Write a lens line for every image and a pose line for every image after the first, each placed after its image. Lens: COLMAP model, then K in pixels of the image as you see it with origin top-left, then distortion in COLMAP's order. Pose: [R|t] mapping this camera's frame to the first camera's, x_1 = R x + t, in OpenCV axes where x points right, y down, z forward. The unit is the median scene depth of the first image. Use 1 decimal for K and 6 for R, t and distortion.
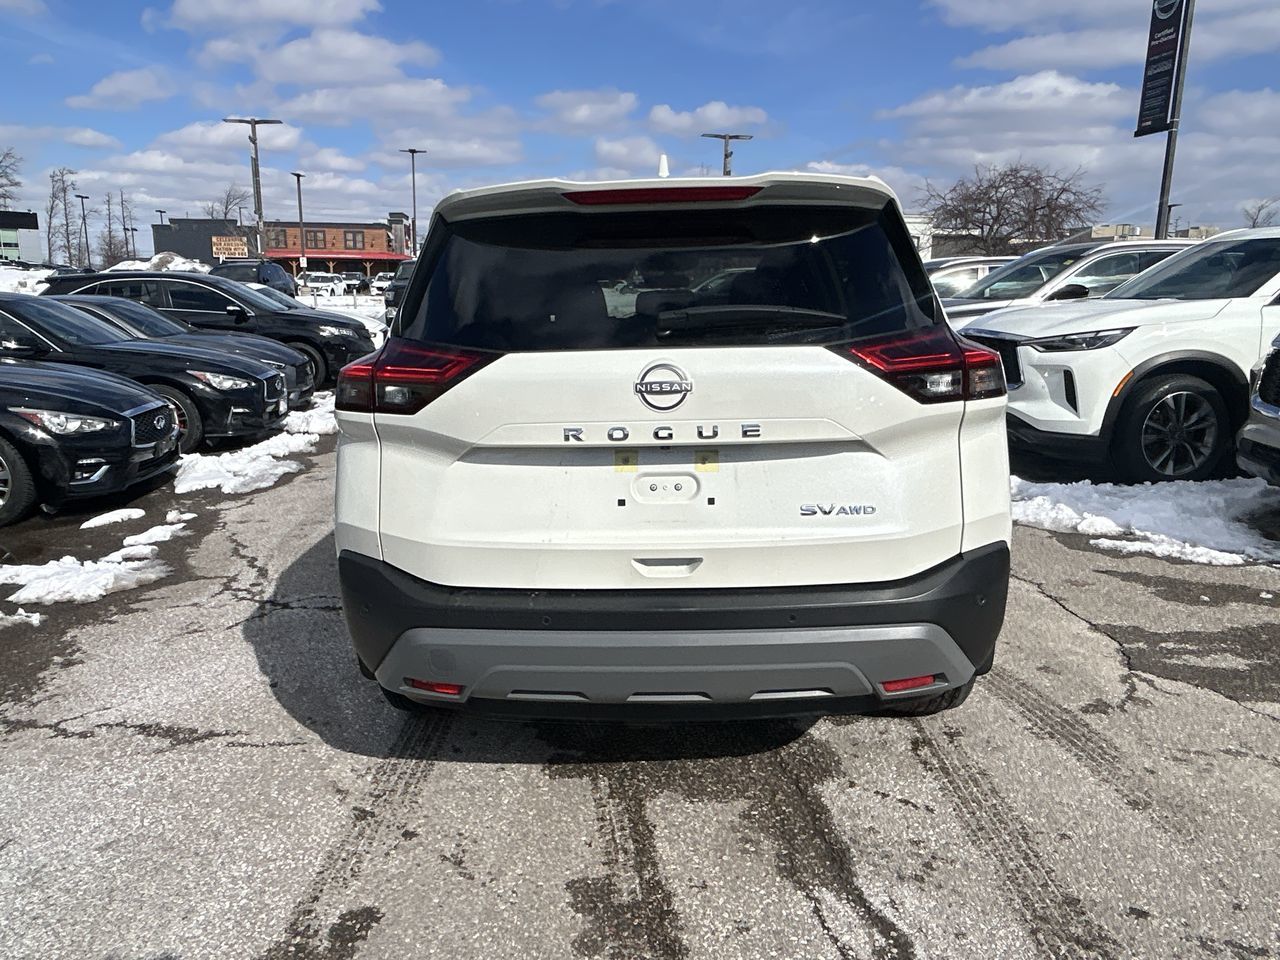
lens RADIAL K [[903.0, 0, 640.0], [0, 903.0, 480.0], [0, 0, 1]] dist [-0.004922, -0.001774]
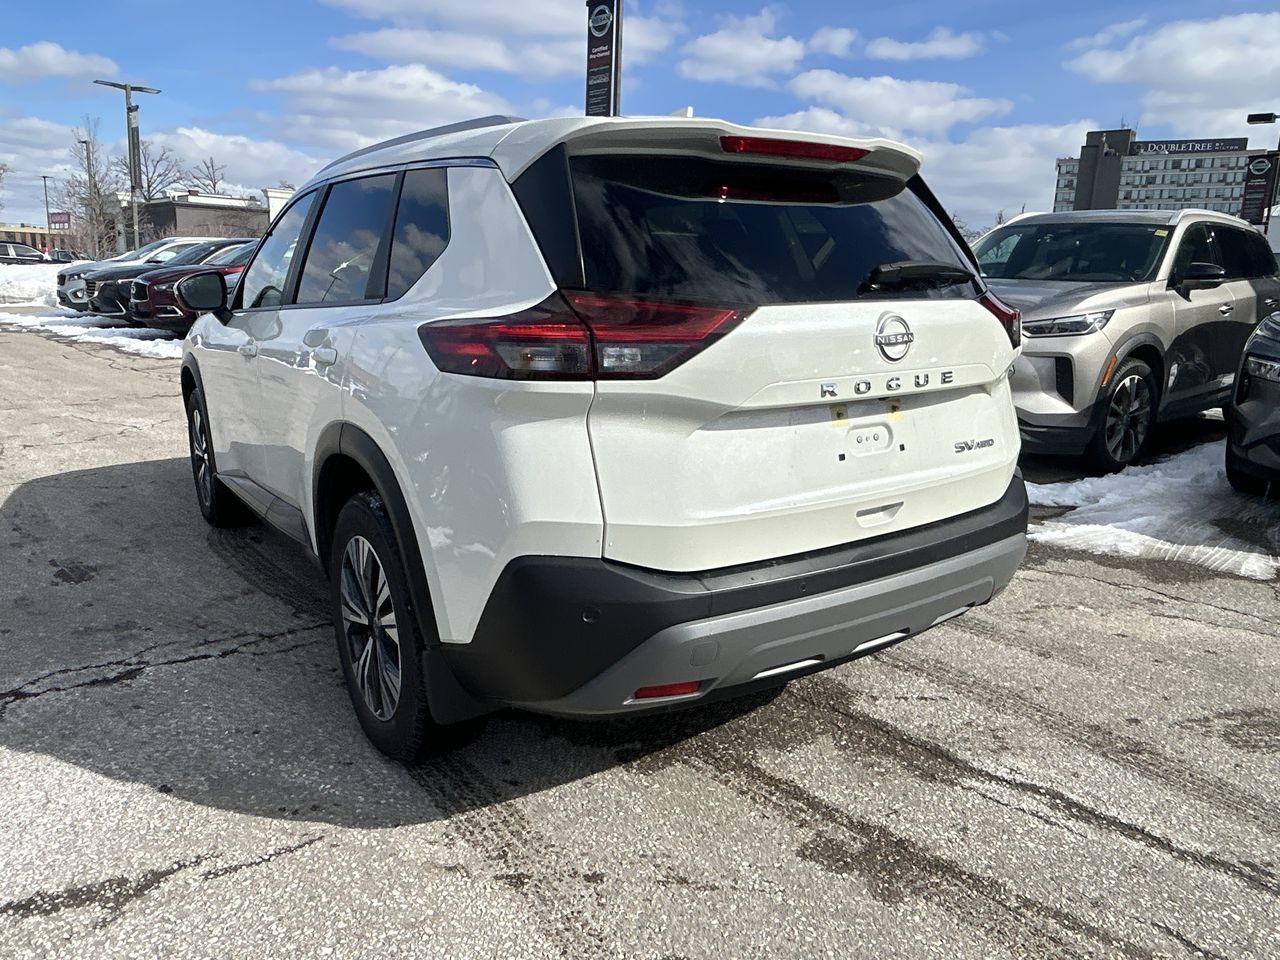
lens RADIAL K [[902.9, 0, 642.0], [0, 902.9, 478.4], [0, 0, 1]] dist [-0.008171, 0.000154]
pose [[0.806705, -0.109863, 0.580652, -0.720695], [0.099659, 0.993786, 0.049573, -0.021286], [-0.582490, 0.017877, 0.812641, 0.293371]]
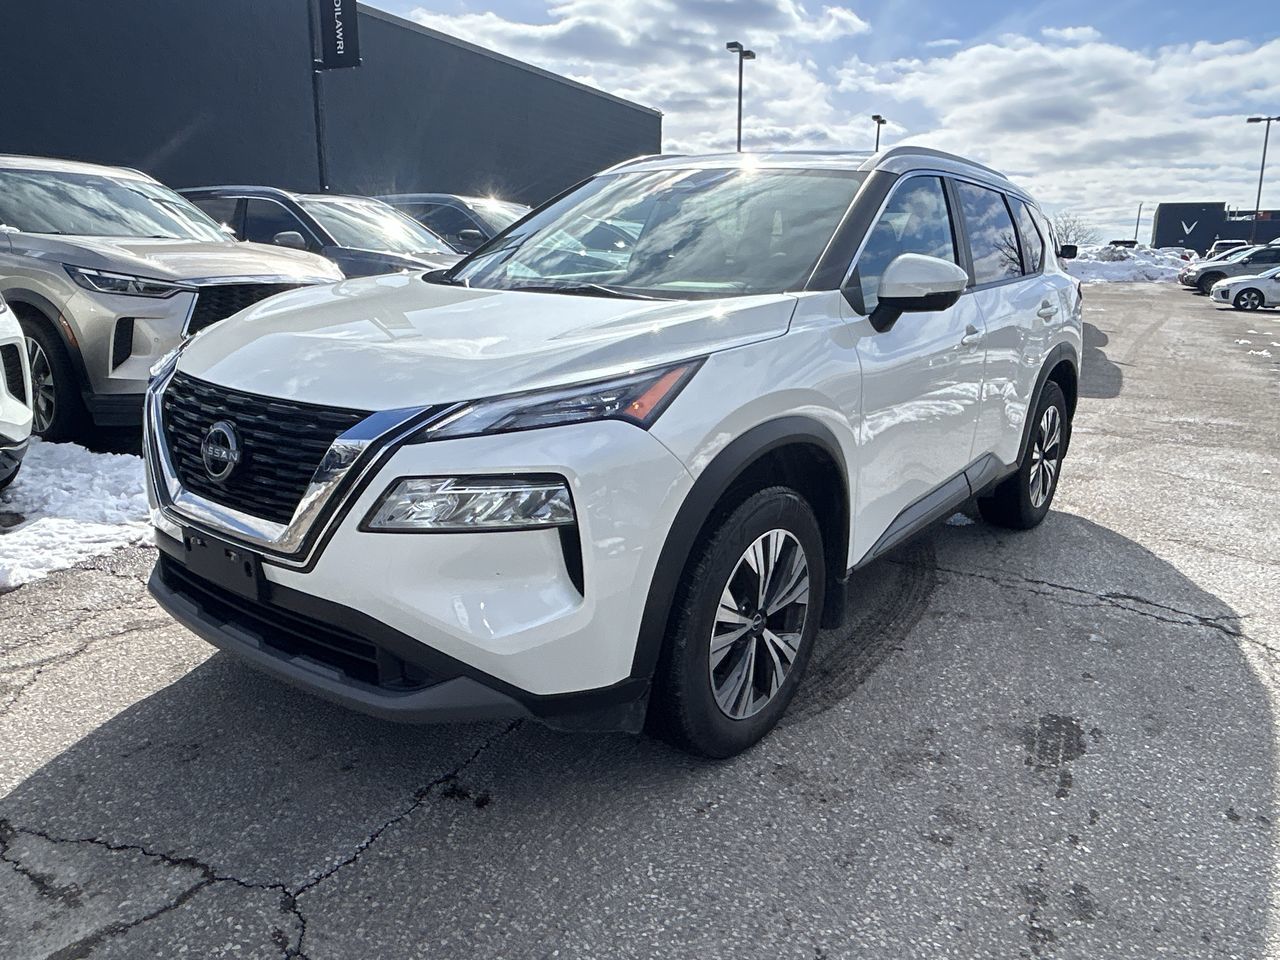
lens RADIAL K [[921.8, 0, 636.3], [0, 921.8, 490.1], [0, 0, 1]] dist [-0.007576, -0.000193]
pose [[-0.815299, -0.150244, 0.559209, -0.780409], [0.104775, 0.911531, 0.397660, -0.657607], [-0.569482, 0.382803, -0.727428, 3.435318]]
